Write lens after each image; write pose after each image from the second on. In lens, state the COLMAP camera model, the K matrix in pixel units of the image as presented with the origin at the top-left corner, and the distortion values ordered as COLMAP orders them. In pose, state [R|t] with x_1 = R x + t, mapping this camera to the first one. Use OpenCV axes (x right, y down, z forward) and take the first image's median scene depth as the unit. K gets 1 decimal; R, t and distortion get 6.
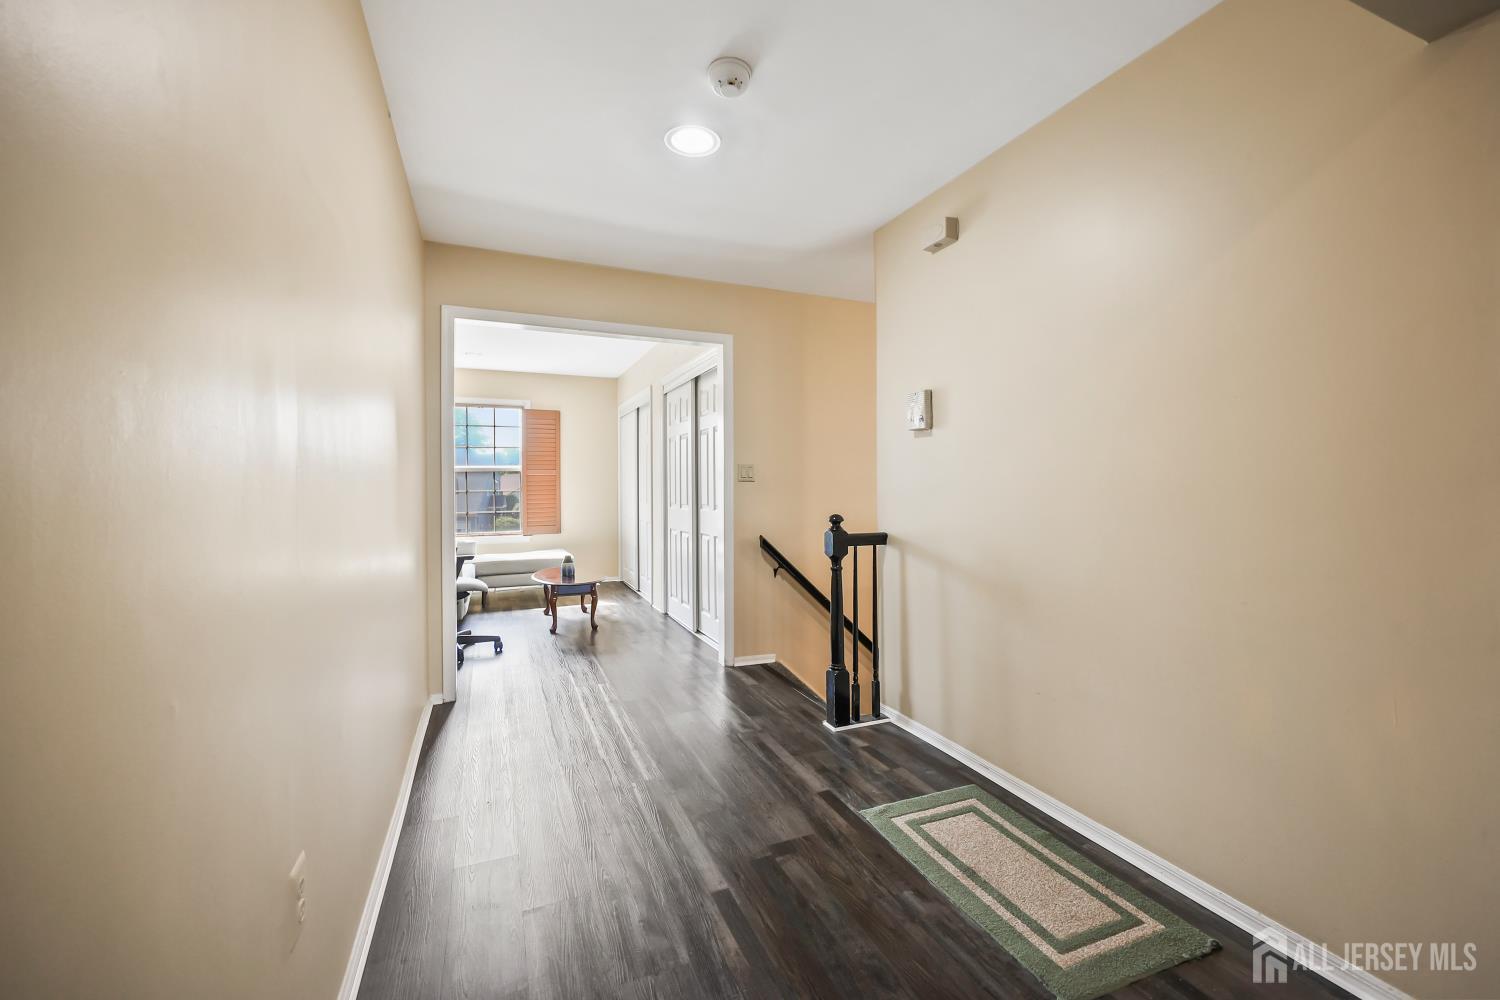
lens RADIAL K [[620.1, 0, 756.1], [0, 620.1, 500.5], [0, 0, 1]] dist [0.002150, 0.000061]
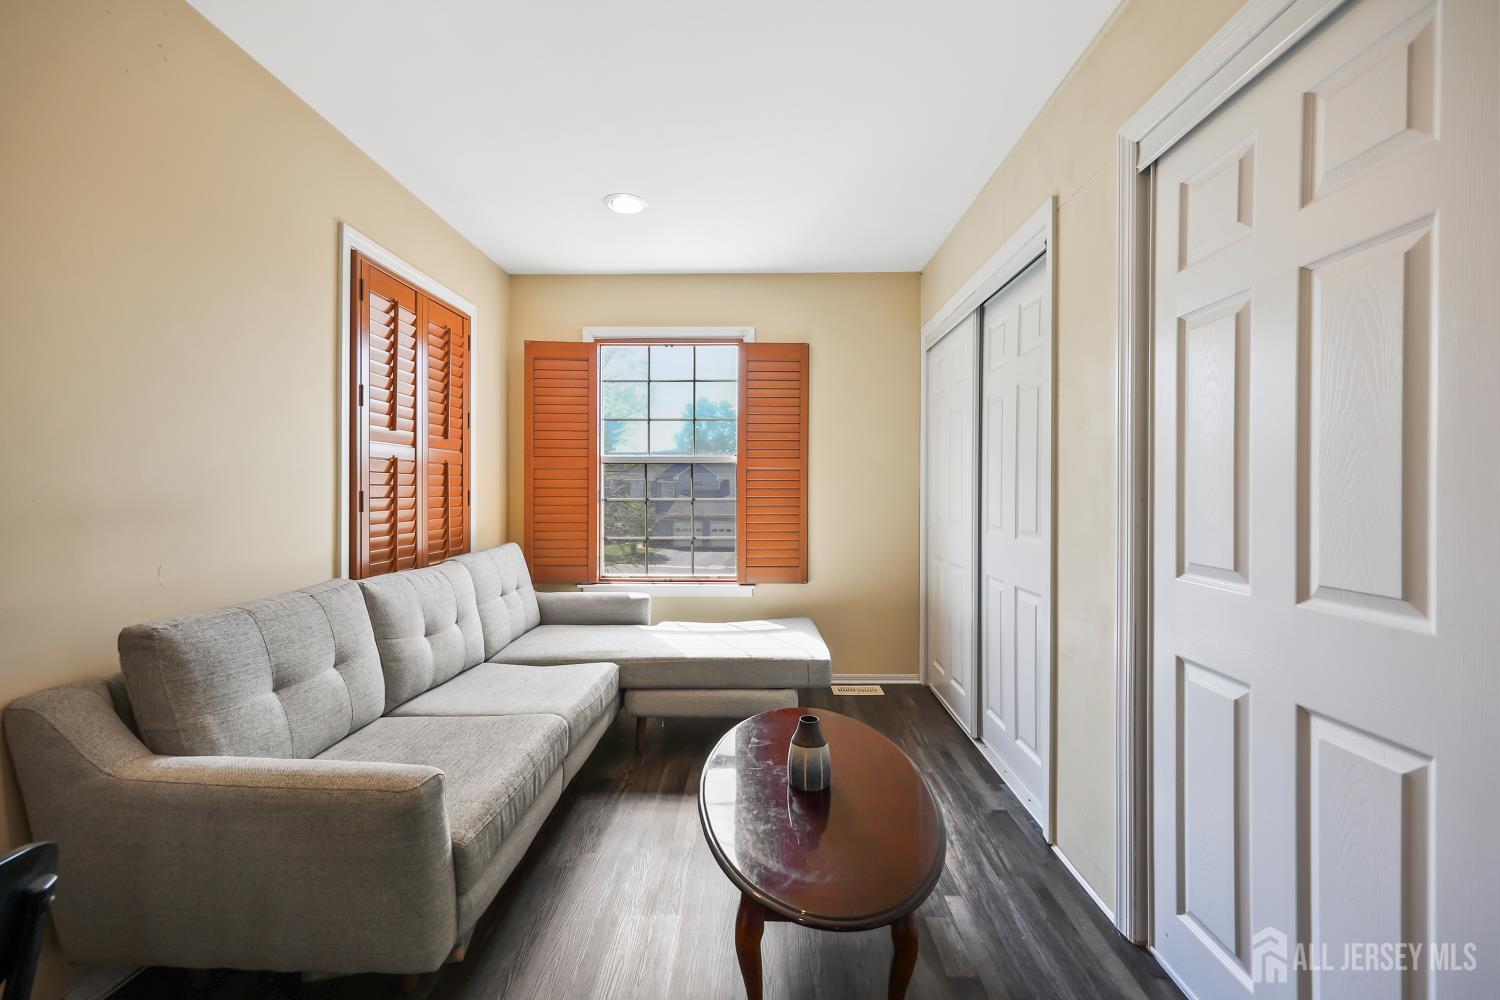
lens RADIAL K [[620.1, 0, 742.6], [0, 620.1, 498.9], [0, 0, 1]] dist [0.002150, 0.000061]
pose [[0.908069, 0.006477, -0.418770, -0.179960], [-0.013341, 0.999820, -0.013465, -0.011558], [0.418607, 0.017814, 0.907993, 0.615561]]
